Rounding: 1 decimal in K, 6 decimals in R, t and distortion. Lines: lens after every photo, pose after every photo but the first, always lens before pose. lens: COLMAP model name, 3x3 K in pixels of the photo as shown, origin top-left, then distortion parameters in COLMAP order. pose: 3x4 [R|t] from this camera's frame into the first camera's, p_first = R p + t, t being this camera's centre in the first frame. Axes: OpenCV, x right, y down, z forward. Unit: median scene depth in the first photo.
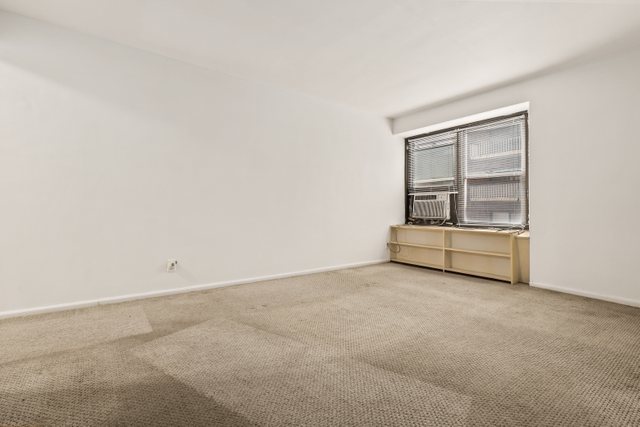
lens RADIAL K [[297.6, 0, 320.3], [0, 297.6, 198.0], [0, 0, 1]] dist [0.002841, -0.000628]
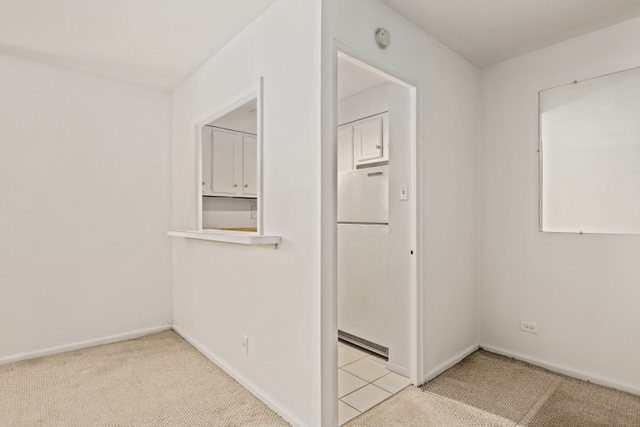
lens RADIAL K [[326.1, 0, 323.2], [0, 326.1, 213.9], [0, 0, 1]] dist [-0.000927, 0.000595]
pose [[-0.092778, -0.000998, 0.995686, -0.060283], [-0.036894, 0.999316, -0.002436, -0.051850], [-0.995003, -0.036961, -0.092751, 0.276144]]
